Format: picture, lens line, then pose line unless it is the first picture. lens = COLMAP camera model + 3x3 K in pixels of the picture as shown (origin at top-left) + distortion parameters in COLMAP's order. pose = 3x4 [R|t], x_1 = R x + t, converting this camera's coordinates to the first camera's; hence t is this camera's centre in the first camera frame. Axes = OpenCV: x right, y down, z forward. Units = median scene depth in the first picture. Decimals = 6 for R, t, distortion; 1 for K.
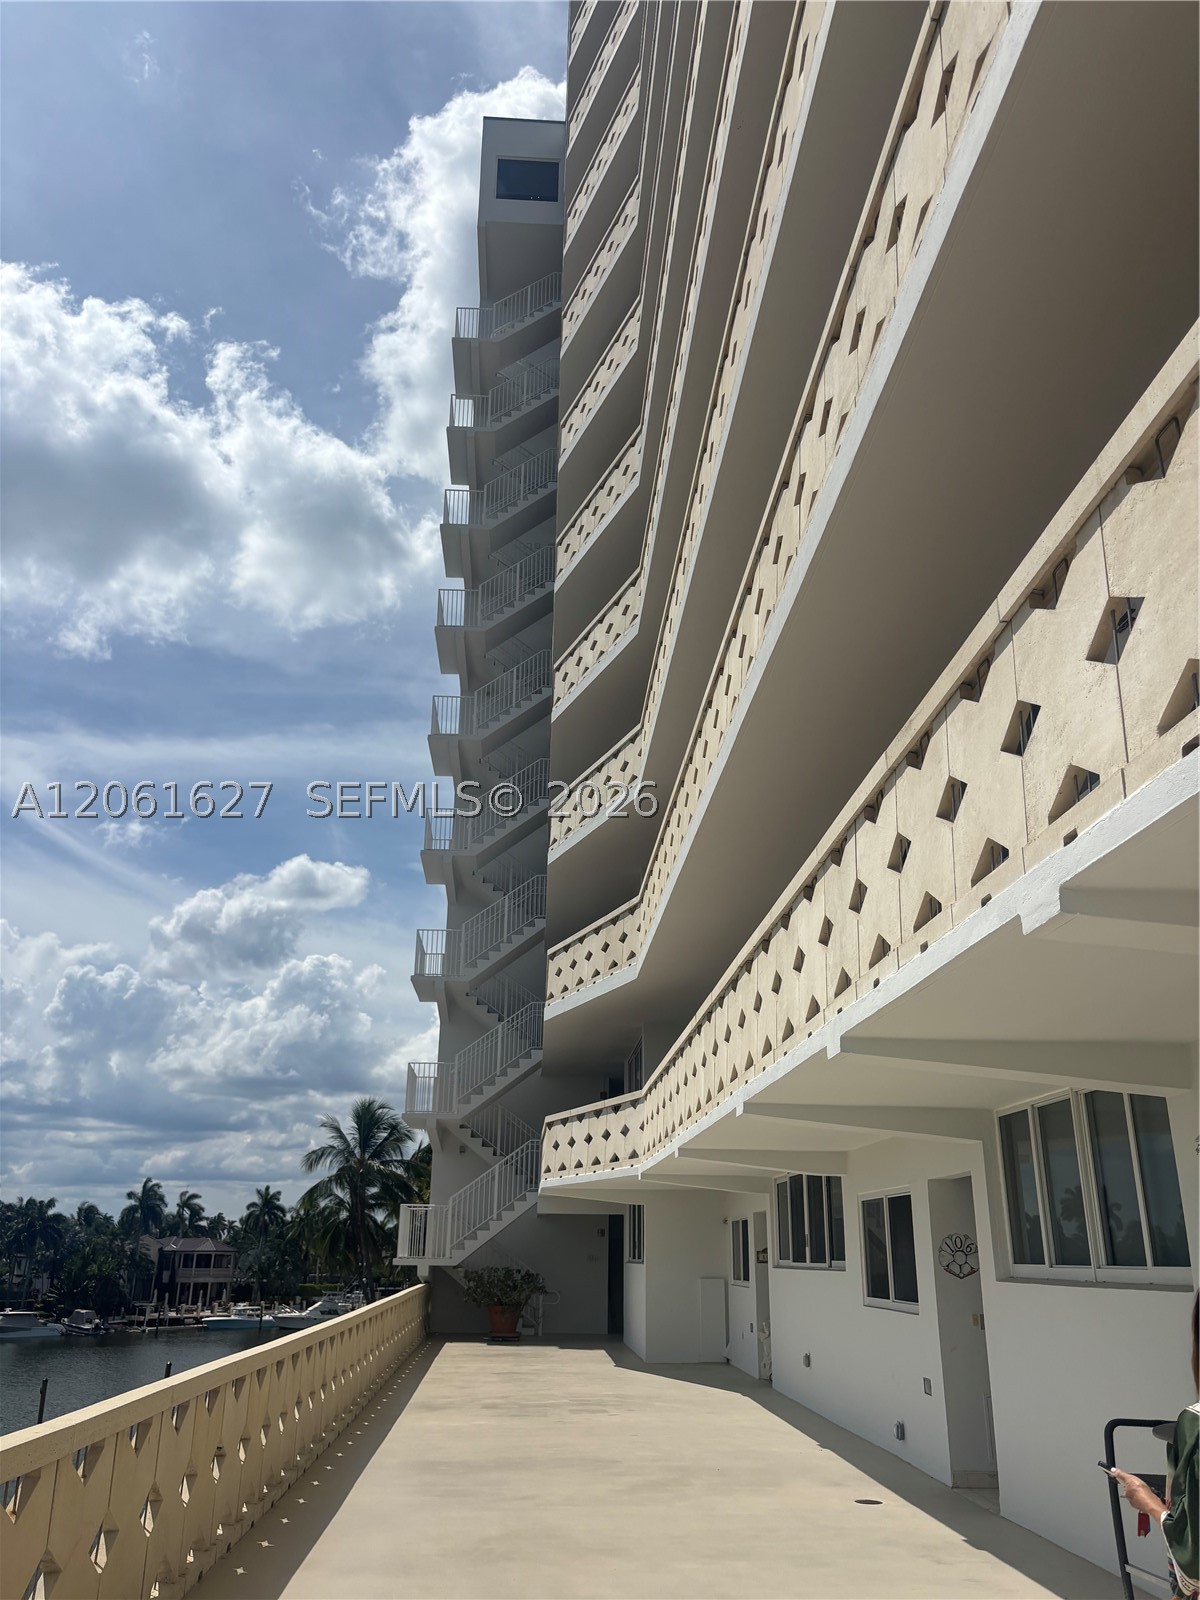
lens RADIAL K [[1240.2, 0, 598.9], [0, 1240.2, 804.8], [0, 0, 1]] dist [0.003405, -0.002833]
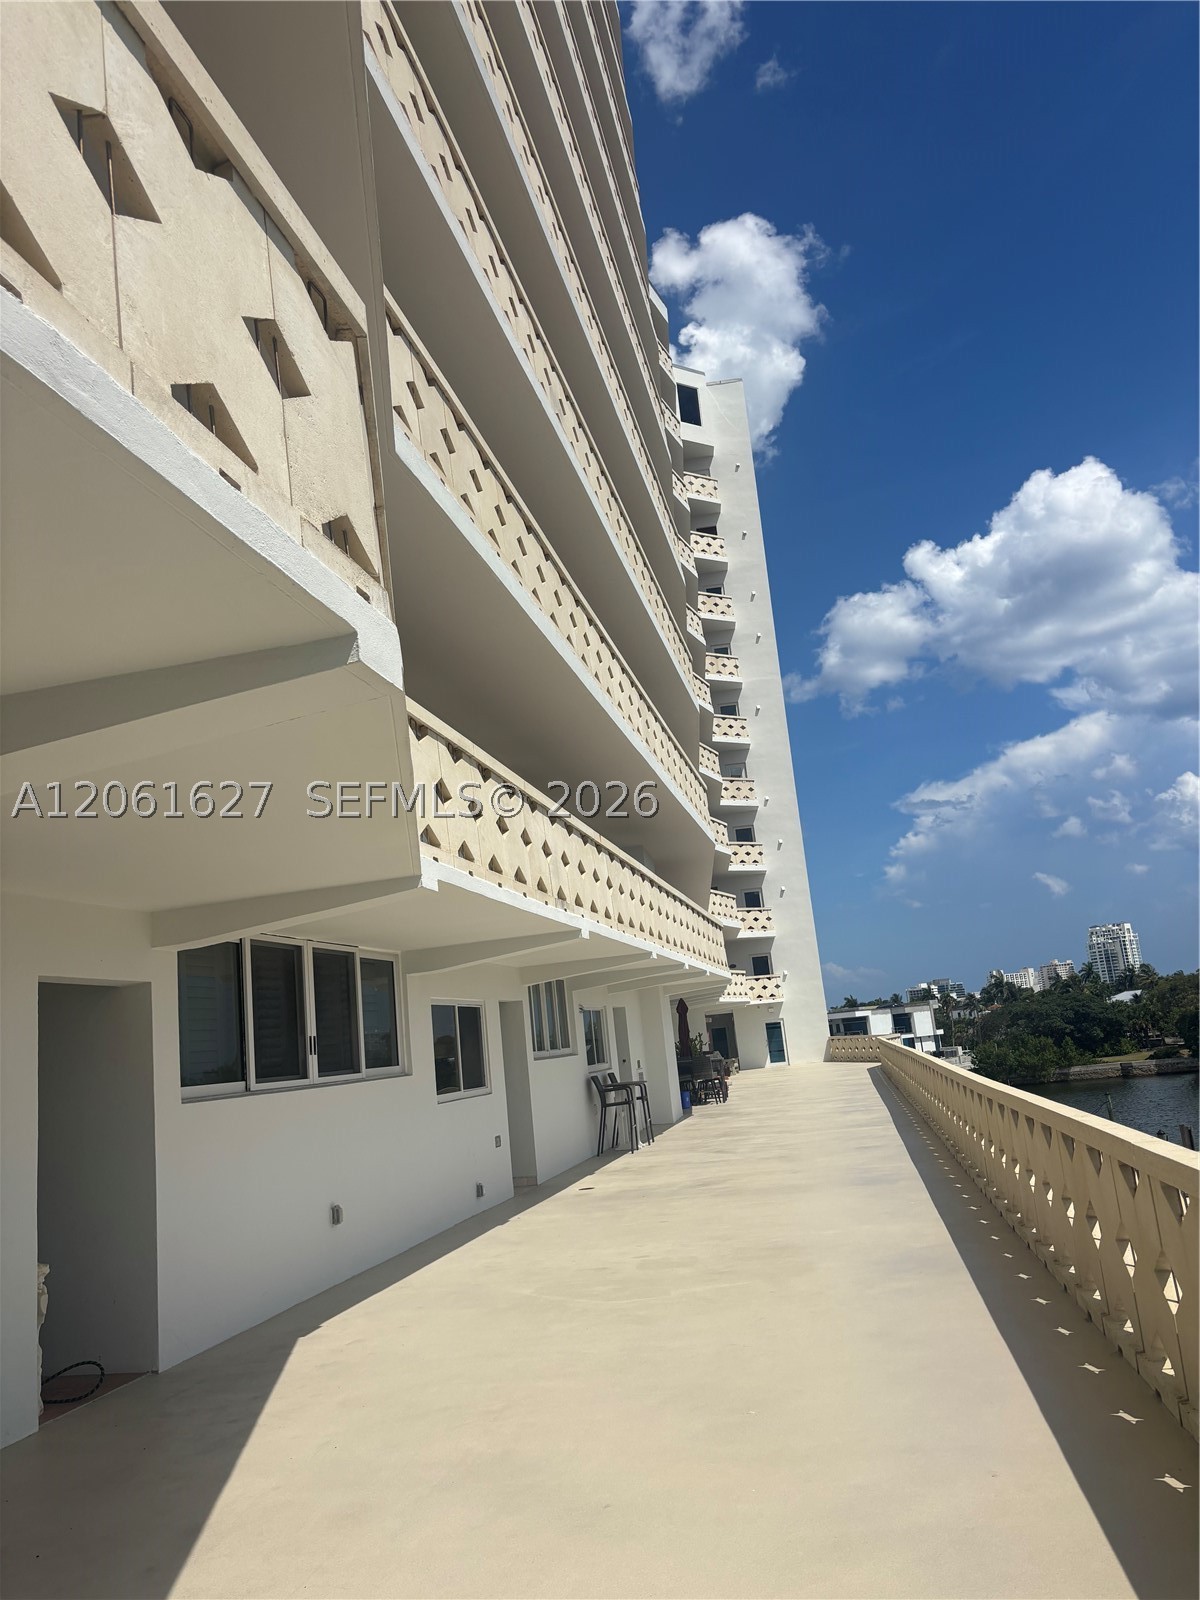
lens RADIAL K [[1240.2, 0, 598.9], [0, 1240.2, 804.8], [0, 0, 1]] dist [0.003405, -0.002833]
pose [[-0.967477, 0.121250, 0.222005, -0.065919], [-0.007138, 0.864200, -0.503097, 0.270746], [-0.252857, -0.488320, -0.835229, 0.745979]]
